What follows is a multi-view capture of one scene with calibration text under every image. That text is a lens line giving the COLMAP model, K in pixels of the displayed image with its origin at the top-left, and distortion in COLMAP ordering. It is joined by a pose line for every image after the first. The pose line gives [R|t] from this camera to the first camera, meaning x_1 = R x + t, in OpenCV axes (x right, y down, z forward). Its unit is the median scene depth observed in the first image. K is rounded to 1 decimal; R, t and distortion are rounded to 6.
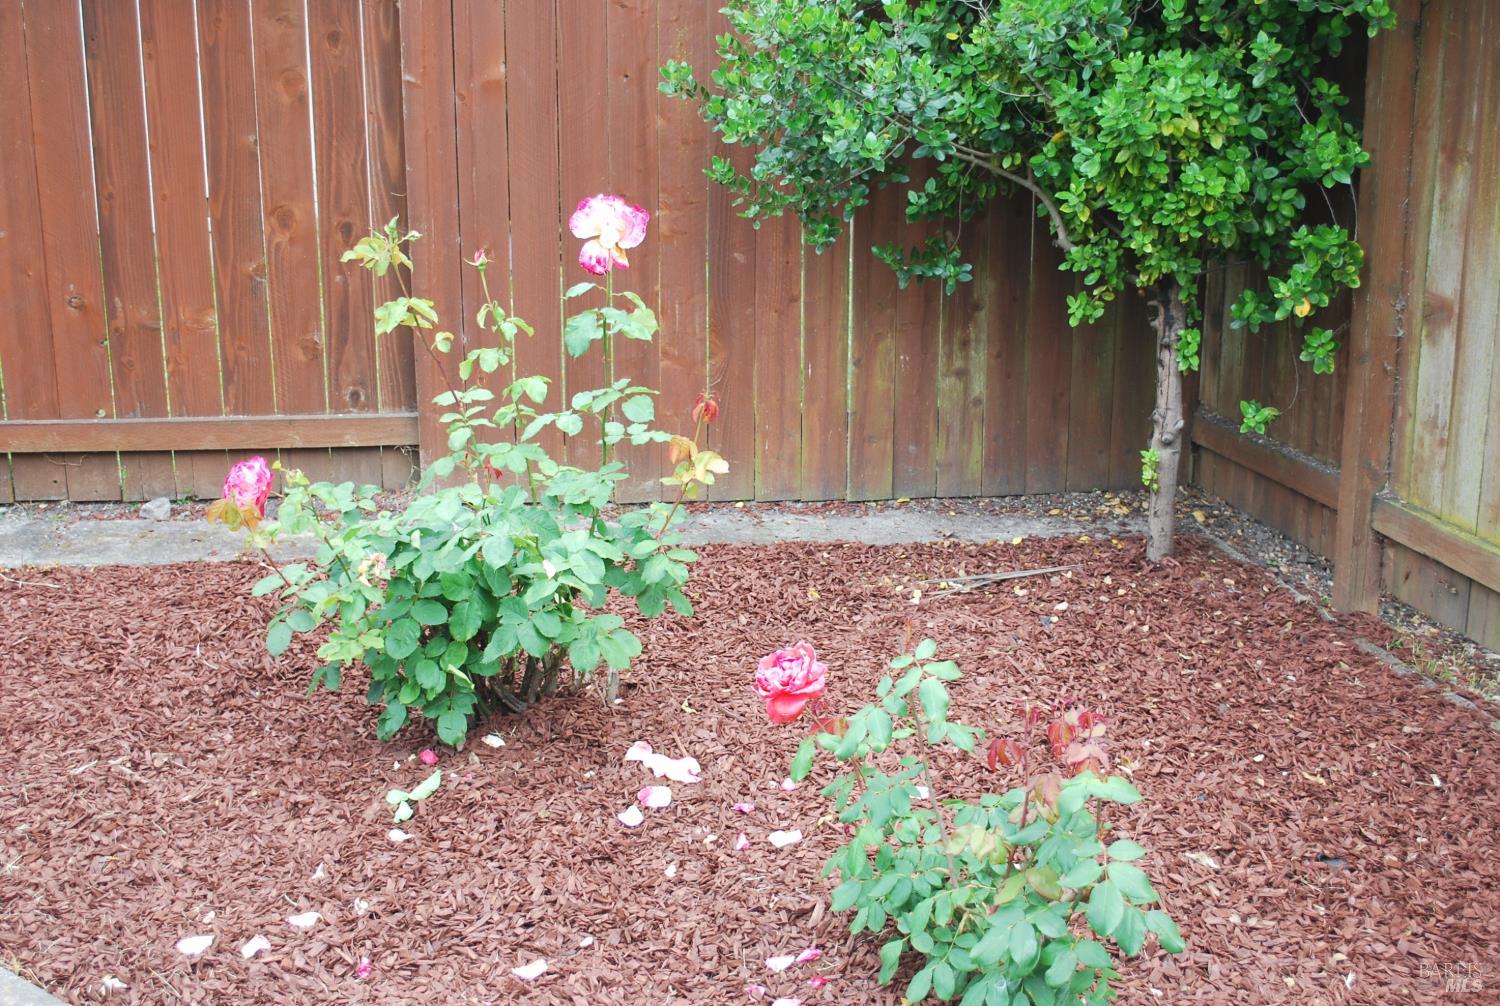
lens RADIAL K [[1739.7, 0, 749.4], [0, 1739.7, 503.4], [0, 0, 1]] dist [-0.005303, 0.000000]
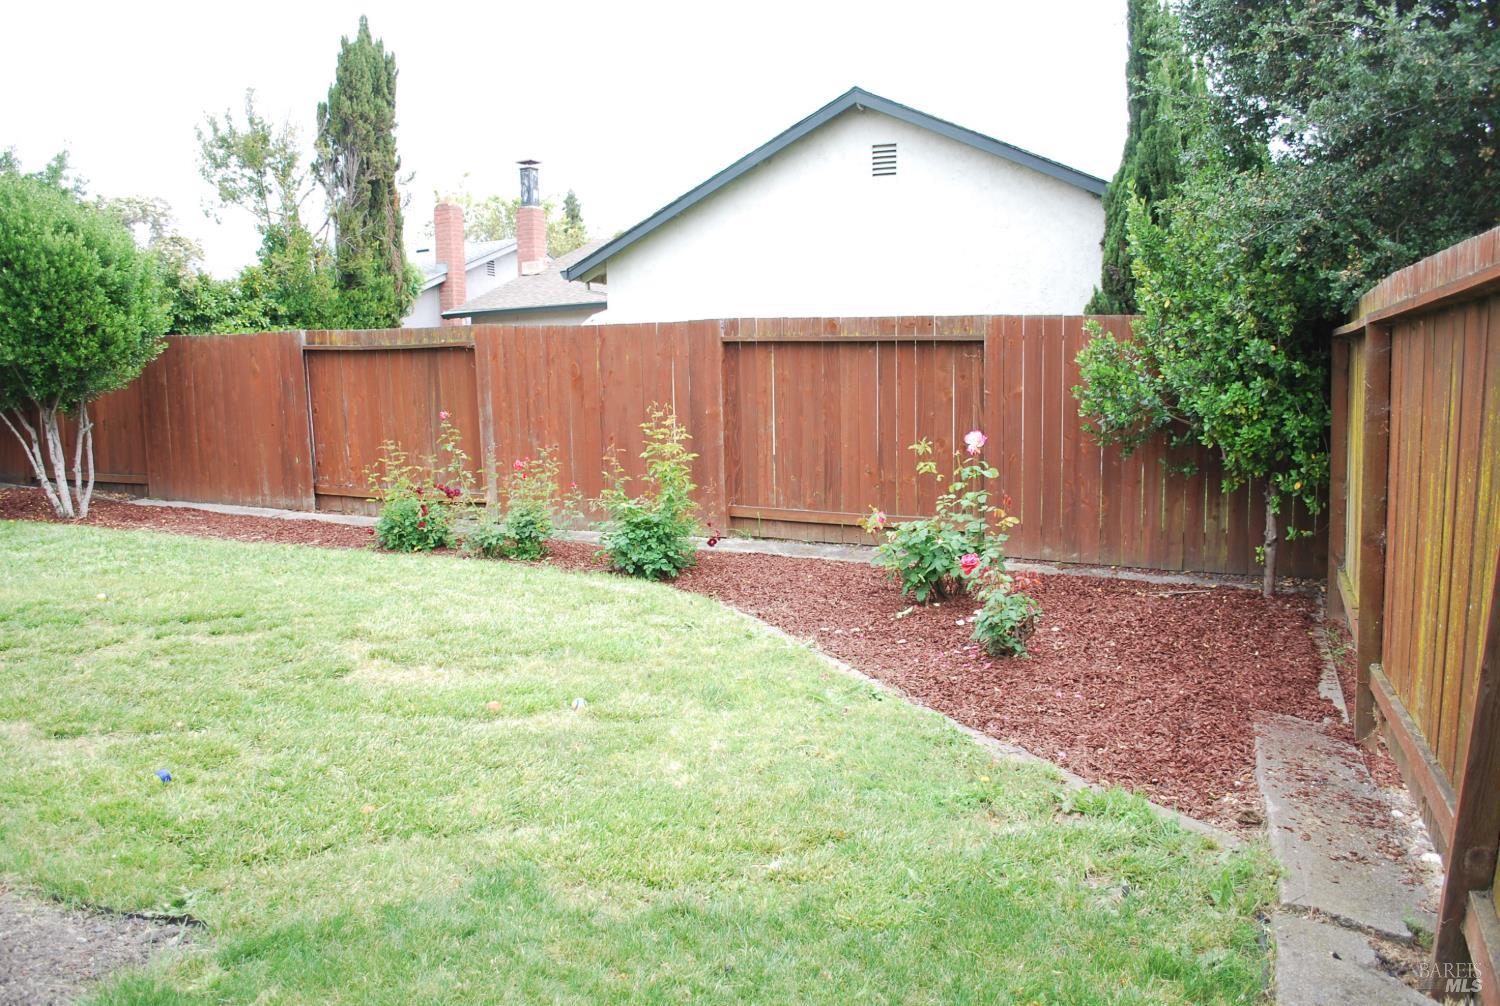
lens RADIAL K [[1189.4, 0, 750.7], [0, 1189.4, 507.3], [0, 0, 1]] dist [-0.084282, 0.013953]
pose [[0.825456, 0.048435, -0.562385, 0.569907], [-0.121725, 0.988144, -0.093562, 0.152985], [0.551186, 0.145687, 0.821565, -0.705052]]
